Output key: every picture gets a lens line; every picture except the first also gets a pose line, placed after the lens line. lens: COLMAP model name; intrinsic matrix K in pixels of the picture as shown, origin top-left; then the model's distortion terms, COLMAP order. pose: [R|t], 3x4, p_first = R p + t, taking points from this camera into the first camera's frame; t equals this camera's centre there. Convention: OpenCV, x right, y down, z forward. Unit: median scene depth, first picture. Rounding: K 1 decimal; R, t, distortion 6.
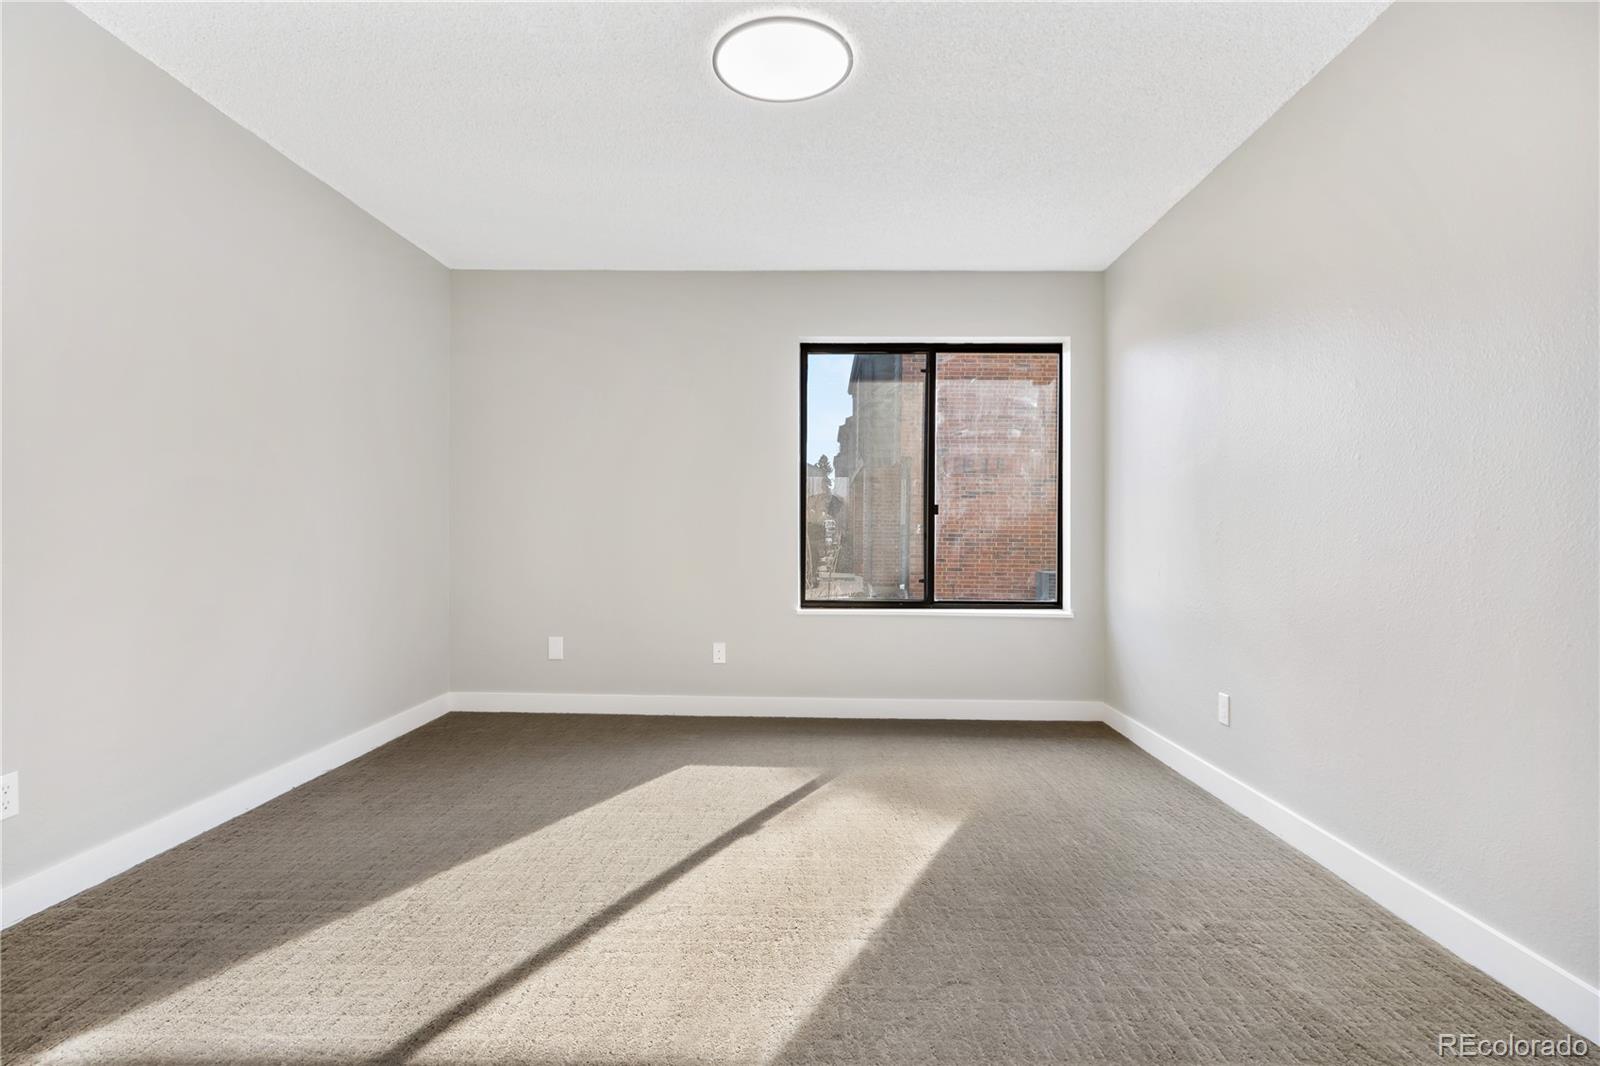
lens RADIAL K [[811.8, 0, 792.6], [0, 811.8, 531.5], [0, 0, 1]] dist [-0.000165, 0.009662]
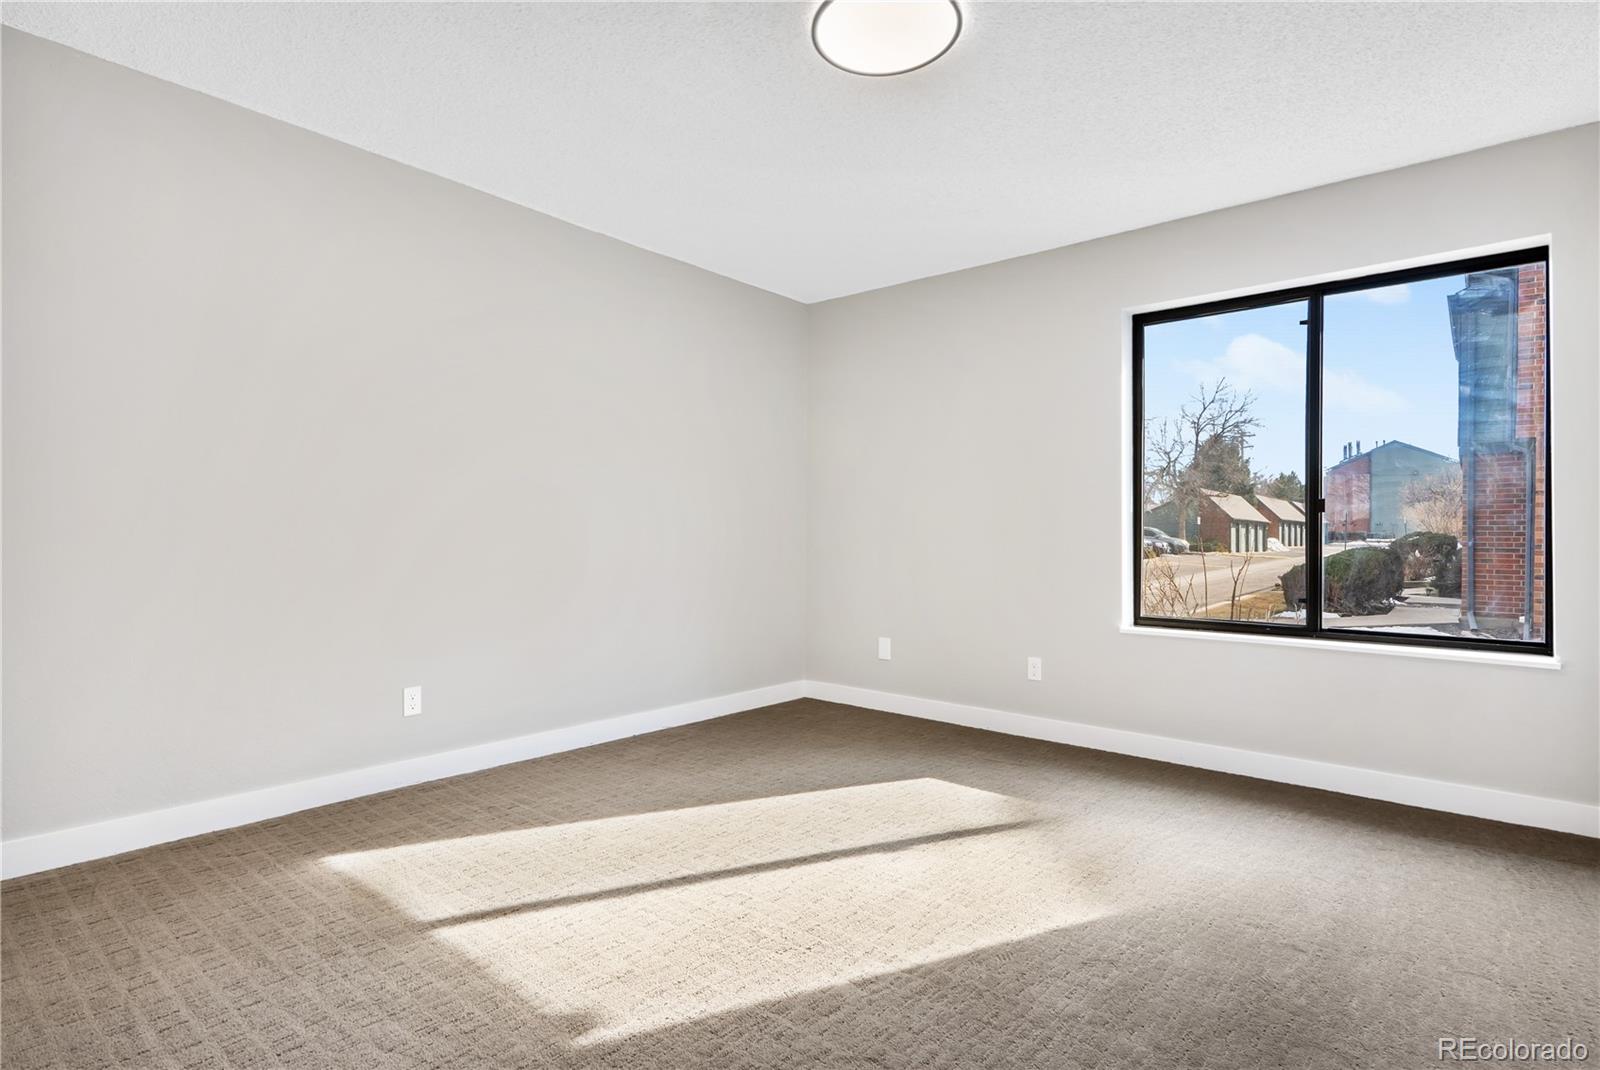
lens RADIAL K [[811.8, 0, 792.6], [0, 811.8, 533.5], [0, 0, 1]] dist [-0.000165, 0.009662]
pose [[0.777009, -0.005306, -0.629467, 0.272919], [-0.002190, 0.999936, -0.011132, 0.008137], [0.629486, 0.010028, 0.776947, 0.114810]]
